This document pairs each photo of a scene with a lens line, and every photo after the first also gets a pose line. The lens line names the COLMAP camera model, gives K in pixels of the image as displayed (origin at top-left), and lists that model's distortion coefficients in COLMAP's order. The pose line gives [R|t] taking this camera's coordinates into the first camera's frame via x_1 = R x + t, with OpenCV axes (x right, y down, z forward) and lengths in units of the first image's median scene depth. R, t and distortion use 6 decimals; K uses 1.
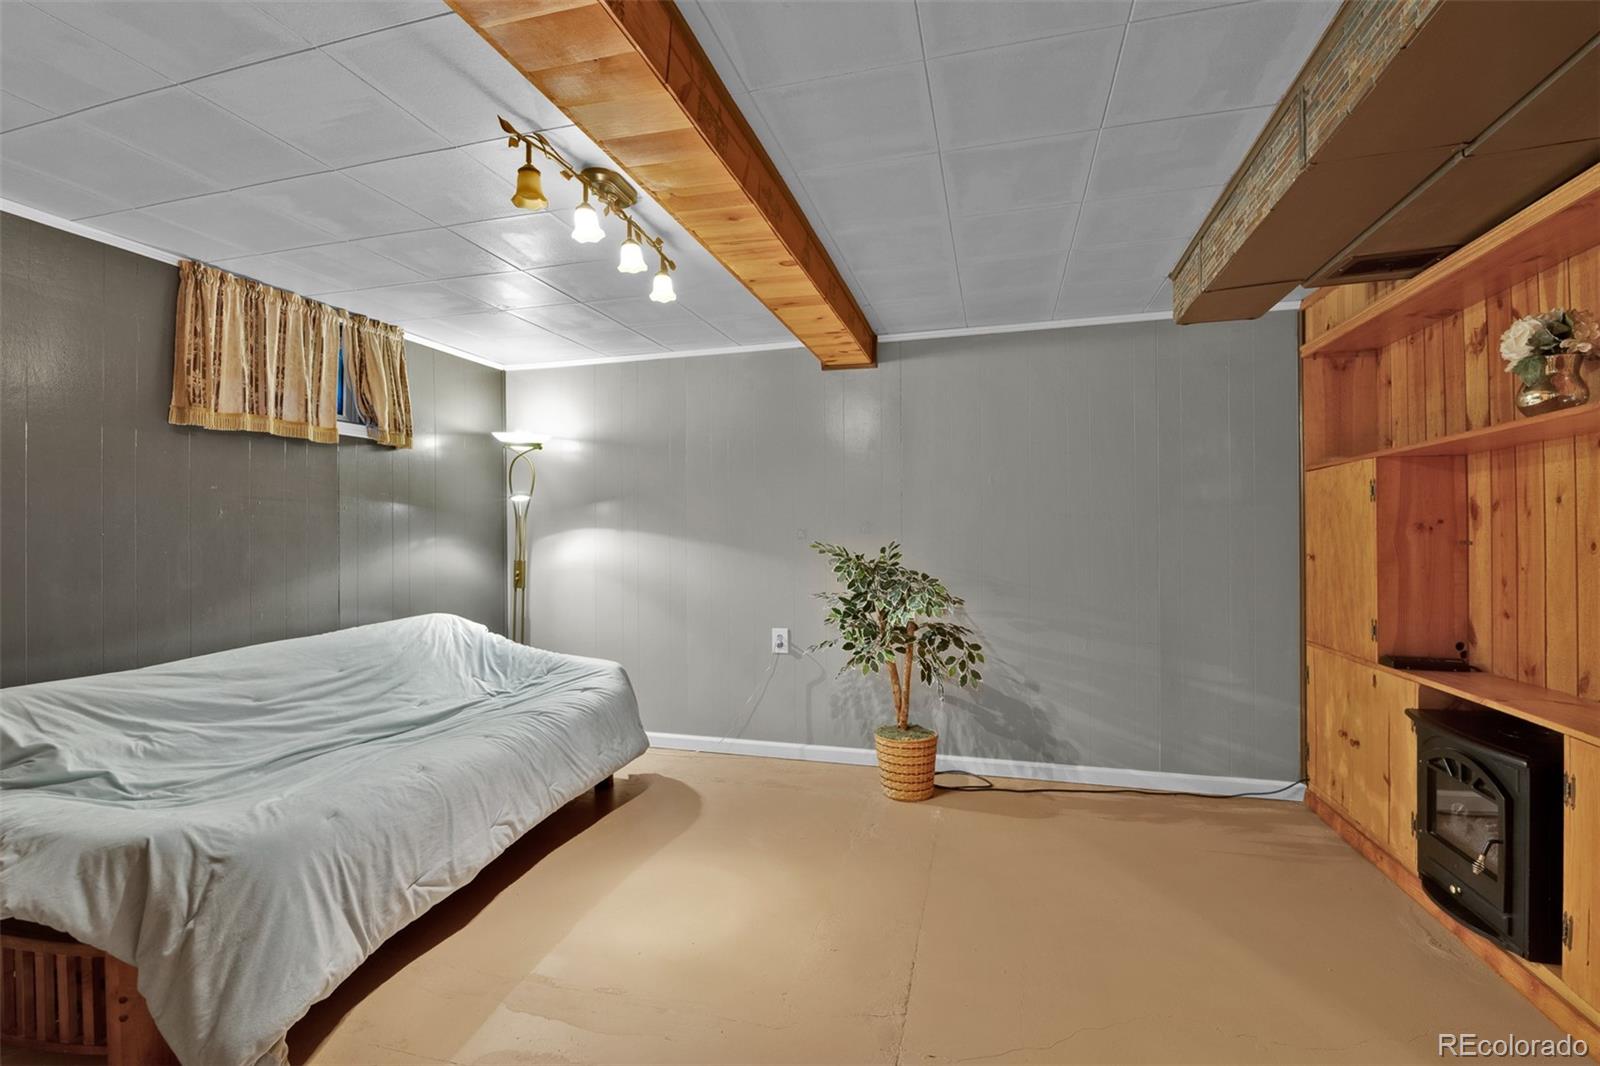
lens RADIAL K [[709.3, 0, 798.7], [0, 709.3, 535.8], [0, 0, 1]] dist [-0.008796, -0.006272]
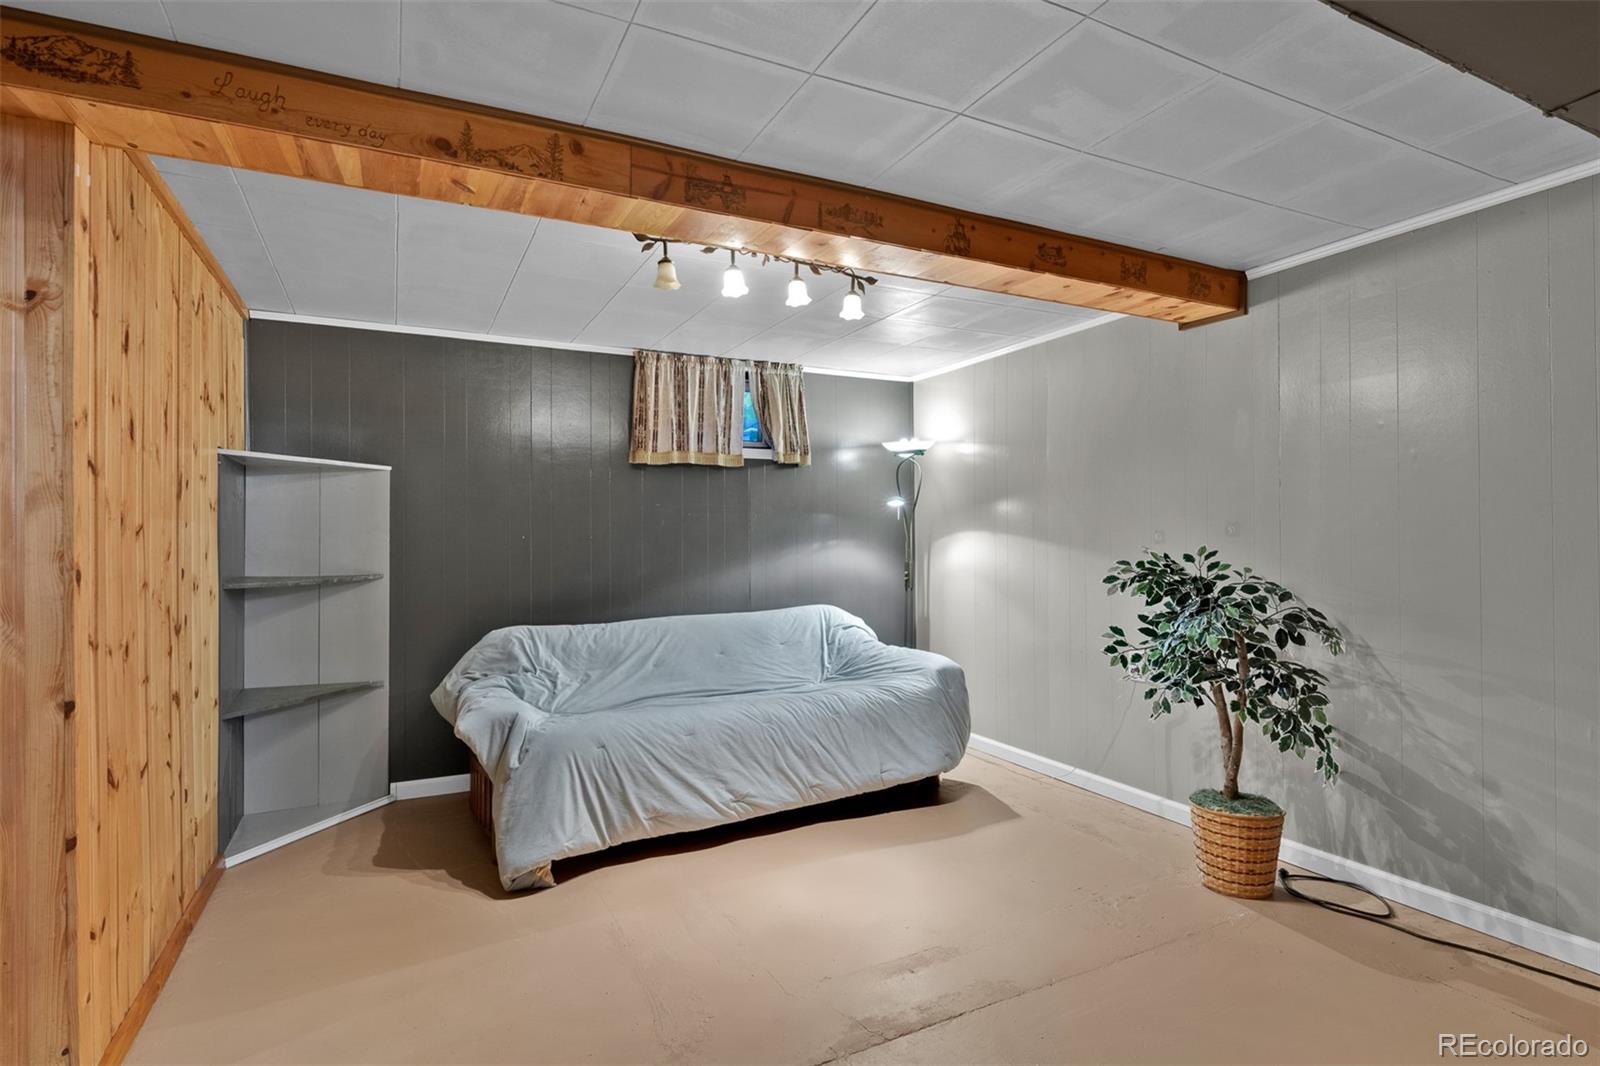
lens RADIAL K [[812.1, 0, 812.8], [0, 812.1, 543.3], [0, 0, 1]] dist [-0.001482, -0.004849]
pose [[0.671332, 0.006015, -0.741132, 0.487704], [-0.001071, 0.999974, 0.007145, -0.001728], [0.741156, -0.004003, 0.671321, 0.097349]]
